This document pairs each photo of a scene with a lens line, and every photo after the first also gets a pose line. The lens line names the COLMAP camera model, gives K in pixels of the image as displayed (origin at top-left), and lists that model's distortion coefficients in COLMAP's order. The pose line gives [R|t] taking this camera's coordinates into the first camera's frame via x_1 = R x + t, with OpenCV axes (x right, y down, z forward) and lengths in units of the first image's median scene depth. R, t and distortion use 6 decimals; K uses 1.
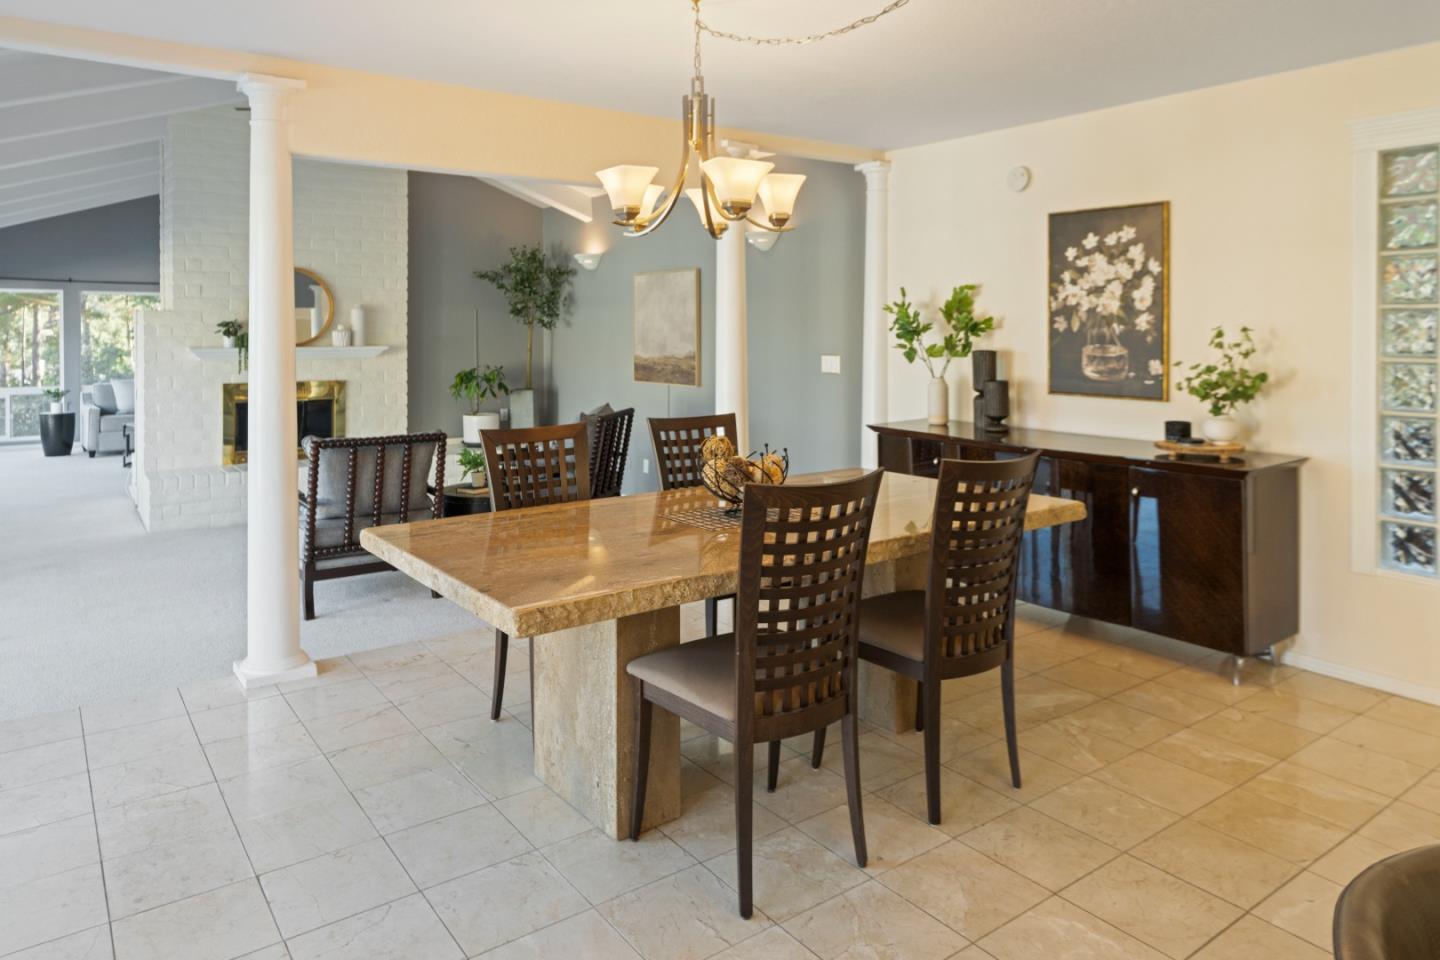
lens RADIAL K [[952.6, 0, 722.1], [0, 952.6, 329.8], [0, 0, 1]] dist [0.007119, 0.000408]
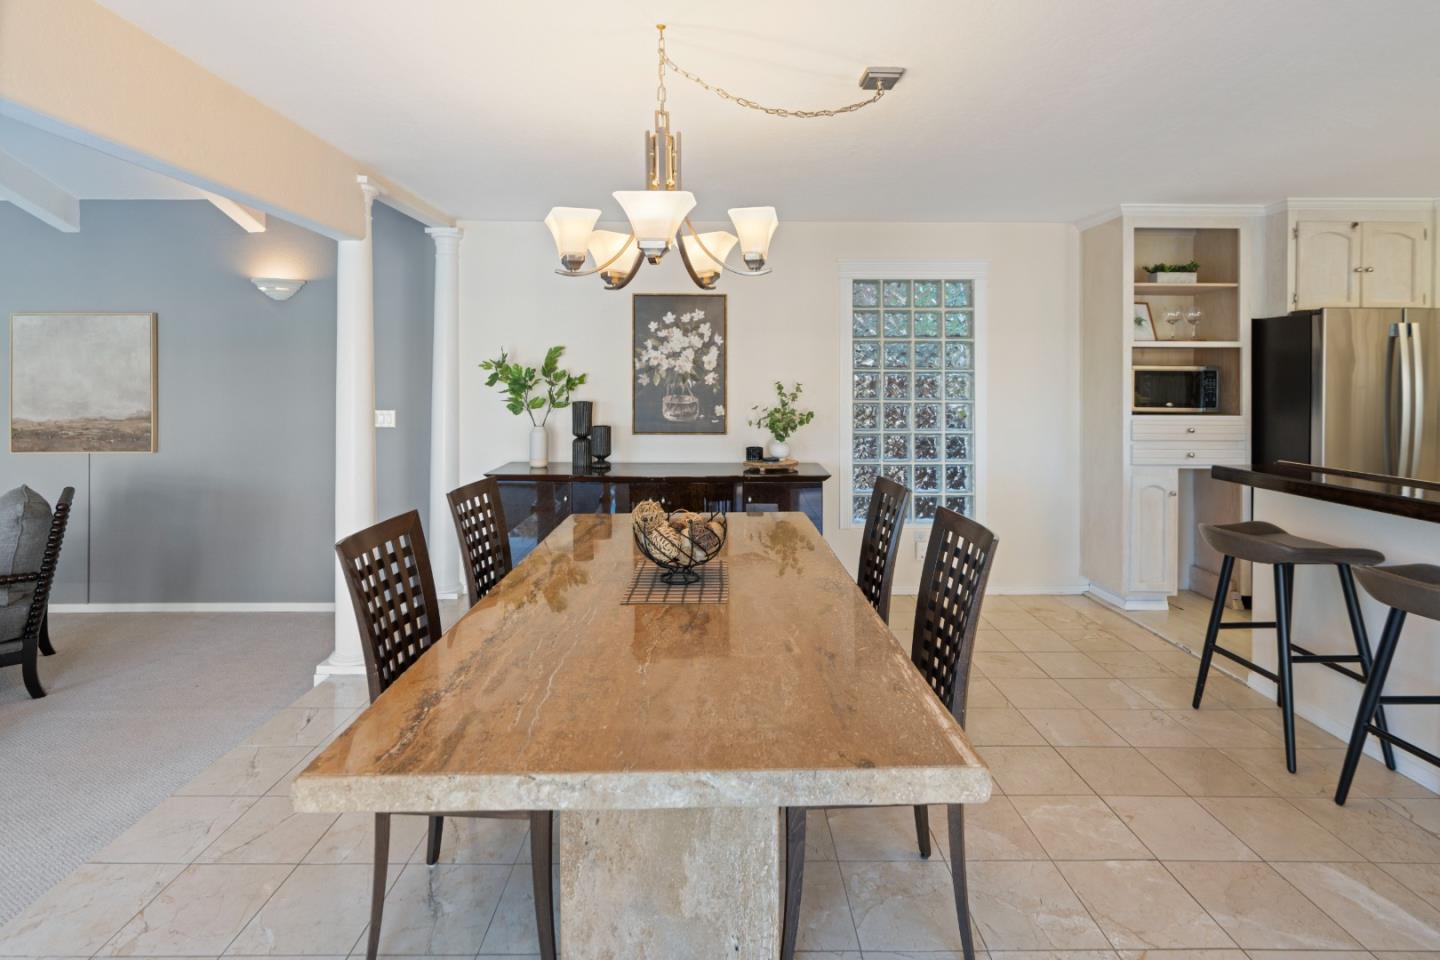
lens RADIAL K [[680.9, 0, 718.3], [0, 680.9, 374.4], [0, 0, 1]] dist [-0.010203, 0.000894]
pose [[0.586908, 0.008432, 0.809610, -0.340780], [0.001560, 0.999932, -0.011545, -0.002669], [-0.809652, 0.008038, 0.586855, 0.375310]]
